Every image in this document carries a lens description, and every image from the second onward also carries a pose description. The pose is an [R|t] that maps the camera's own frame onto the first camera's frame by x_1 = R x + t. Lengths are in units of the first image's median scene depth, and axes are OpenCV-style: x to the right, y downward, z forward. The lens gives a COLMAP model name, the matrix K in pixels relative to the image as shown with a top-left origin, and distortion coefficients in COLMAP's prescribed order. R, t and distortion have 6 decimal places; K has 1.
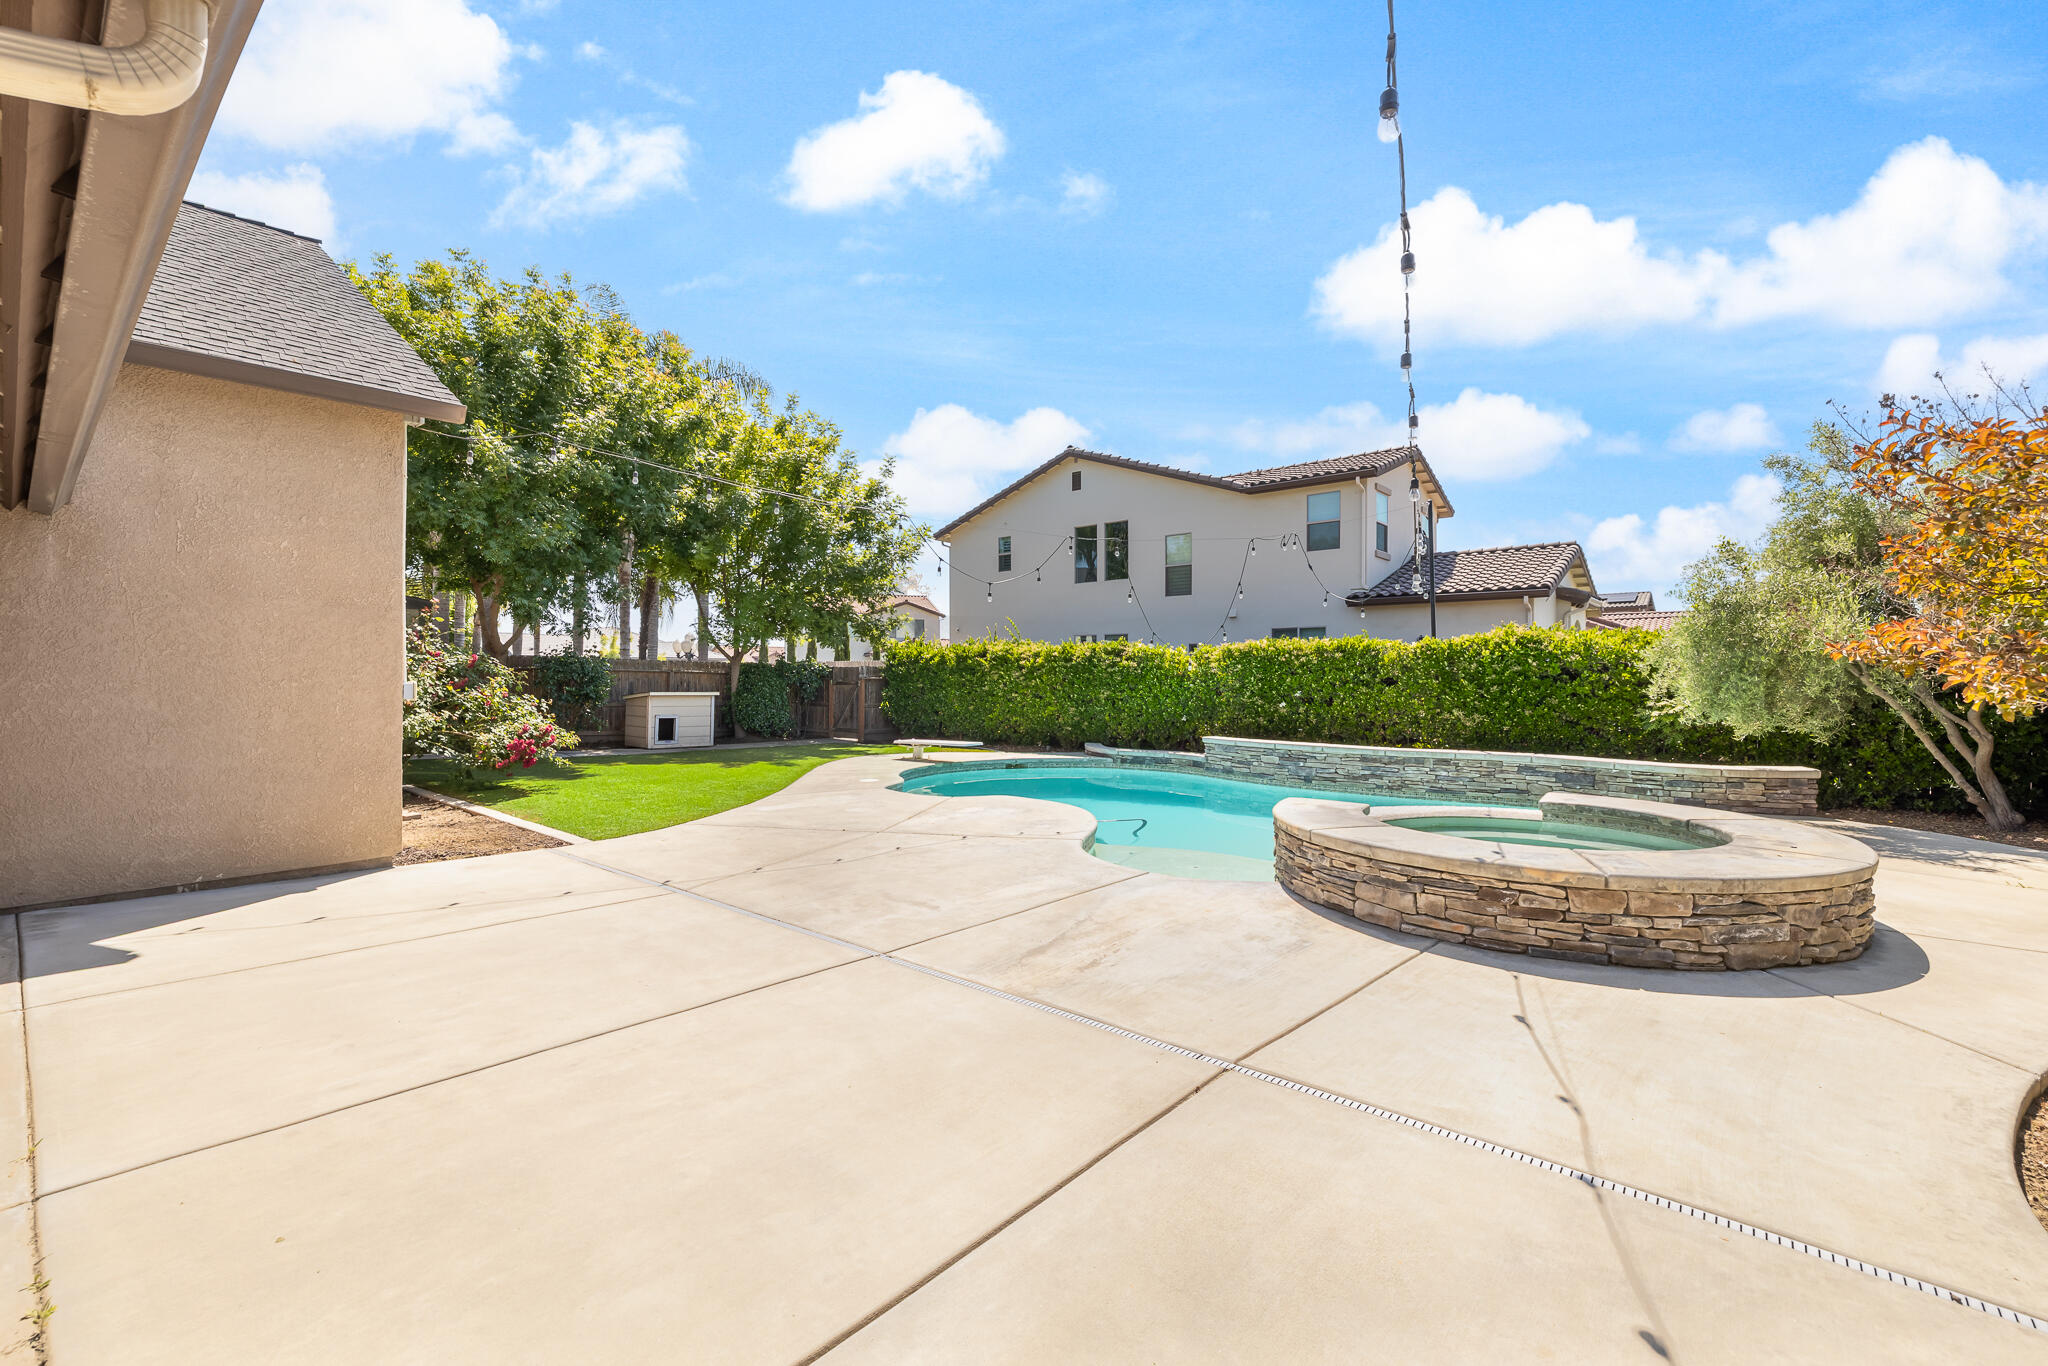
lens RADIAL K [[870.4, 0, 1024.0], [0, 870.4, 683.0], [0, 0, 1]] dist [0.000969, 0.000086]
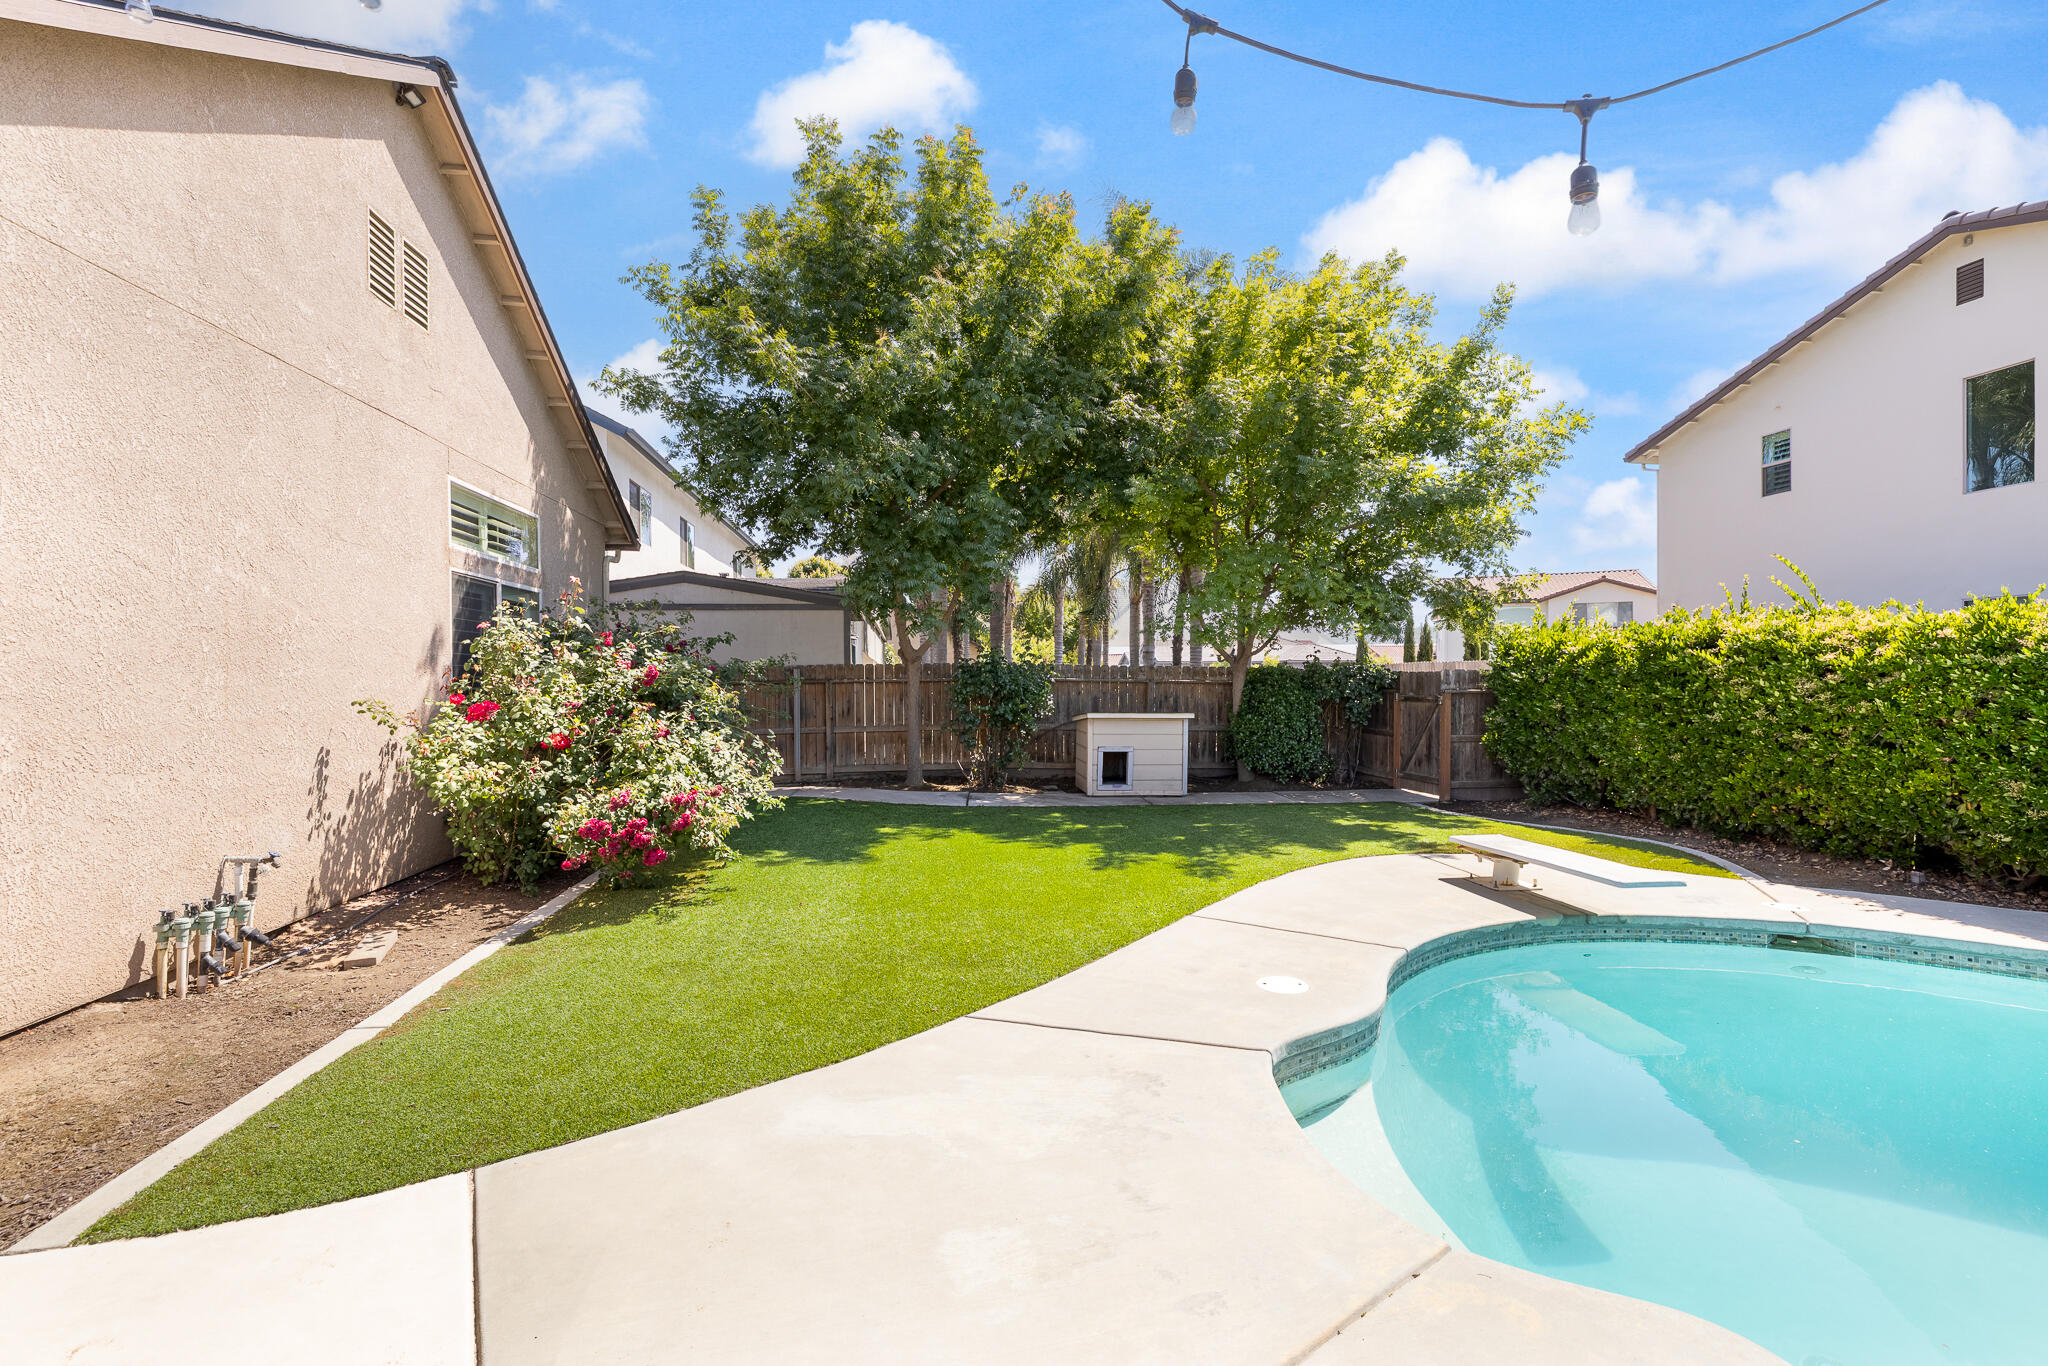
lens RADIAL K [[878.5, 0, 1024.0], [0, 878.5, 683.0], [0, 0, 1]] dist [0.000971, 0.000222]
pose [[0.742507, -0.002311, -0.669835, -0.004026], [0.000569, 0.999996, -0.002820, -0.008324], [0.669839, 0.001712, 0.742505, 0.340557]]
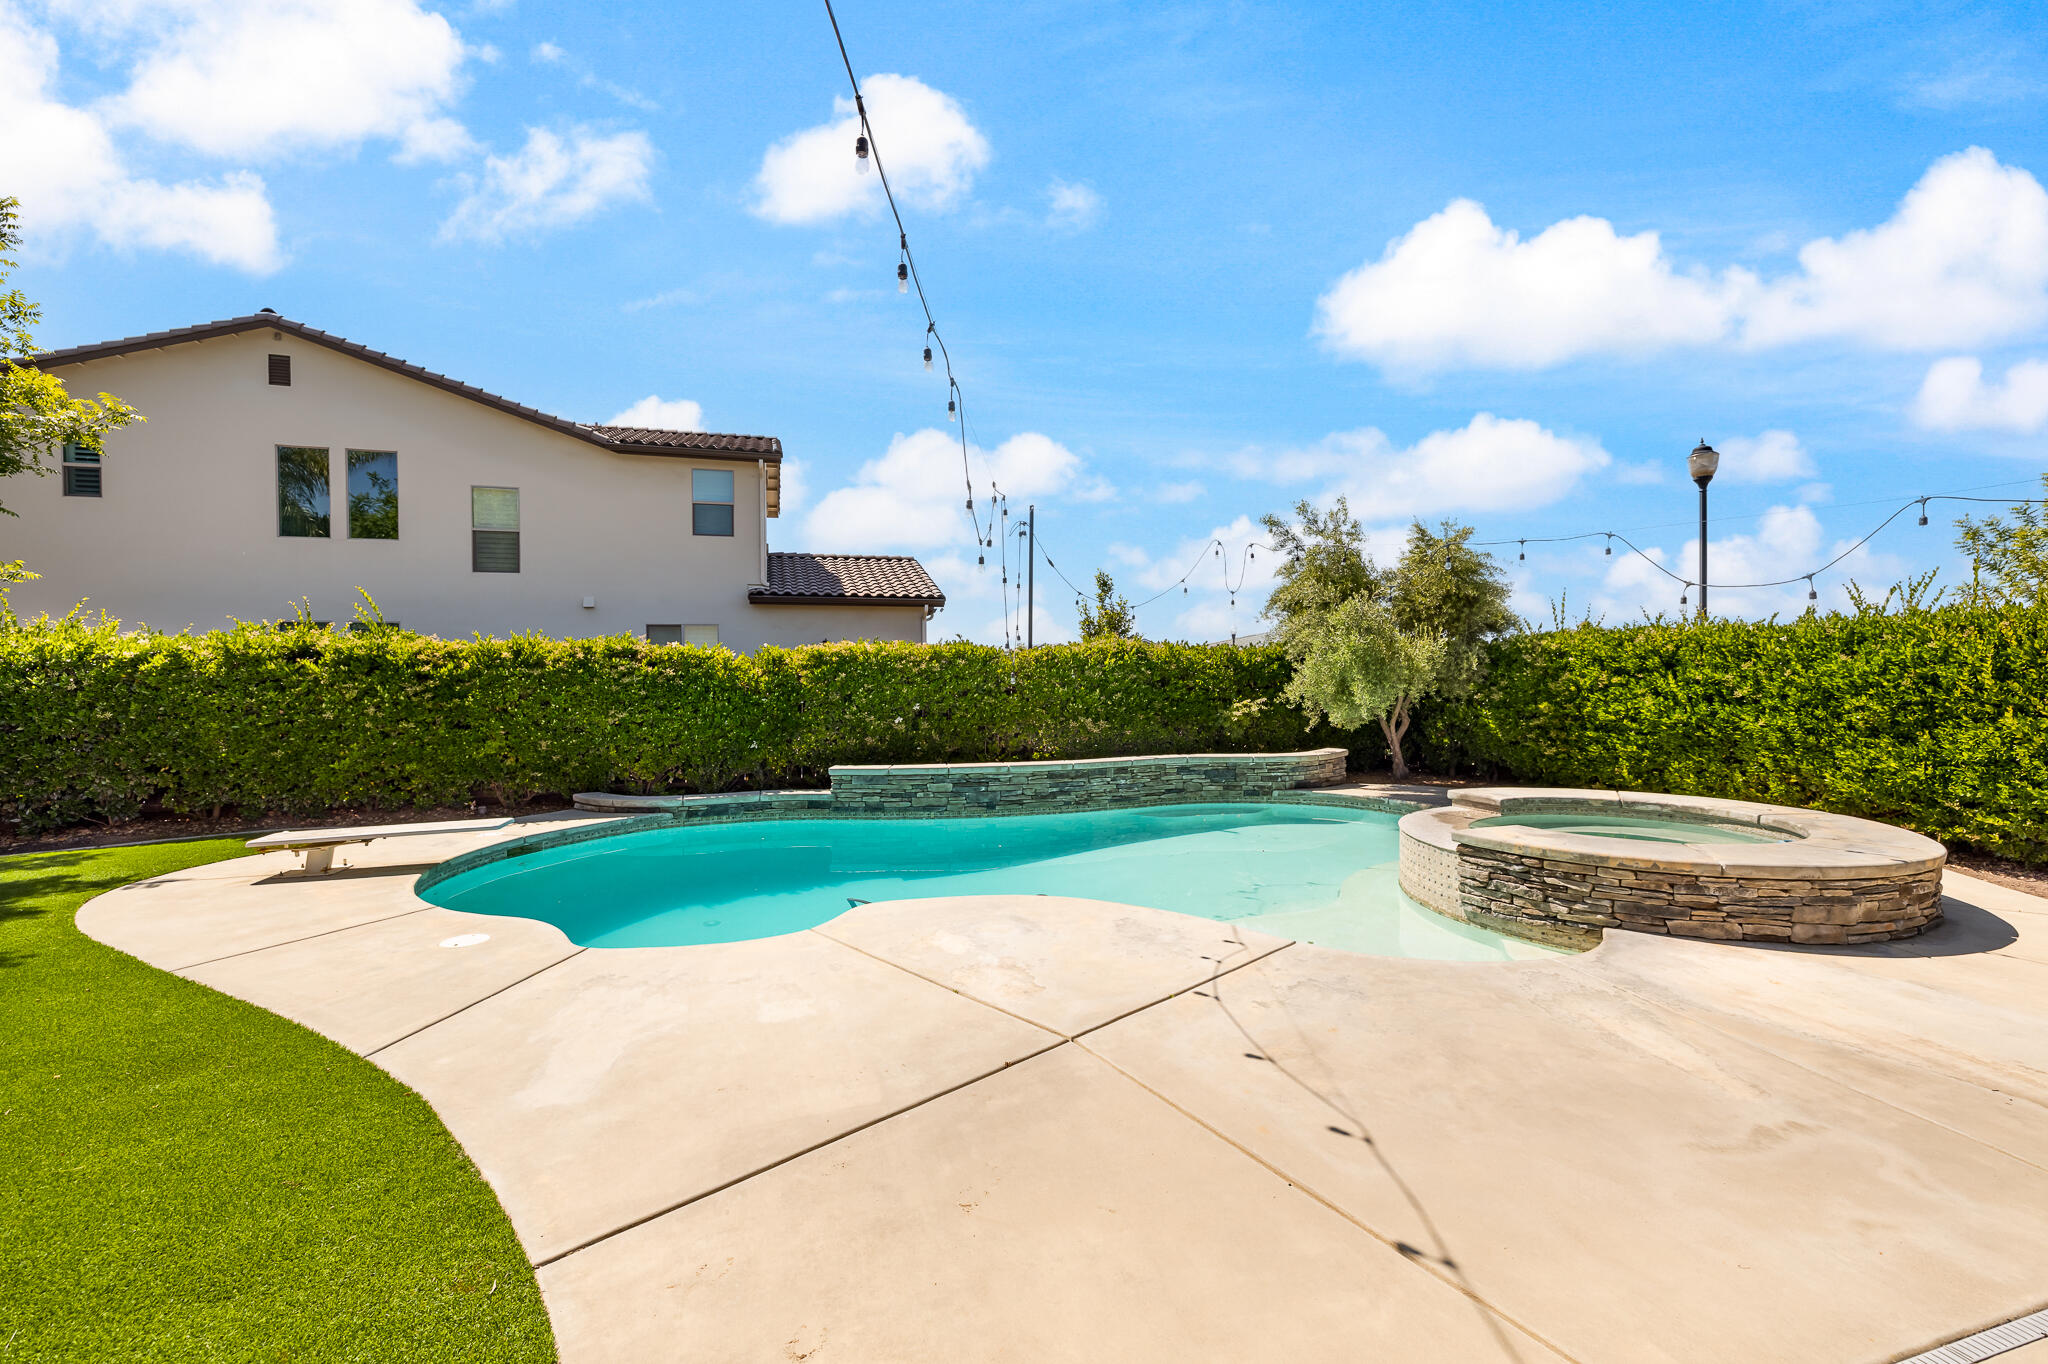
lens RADIAL K [[870.4, 0, 1024.0], [0, 870.4, 682.0], [0, 0, 1]] dist [0.000969, 0.000086]
pose [[0.545269, -0.015000, 0.838127, -0.207995], [0.014670, 0.999858, 0.008351, -0.010531], [-0.838133, 0.007742, 0.545411, 0.270876]]
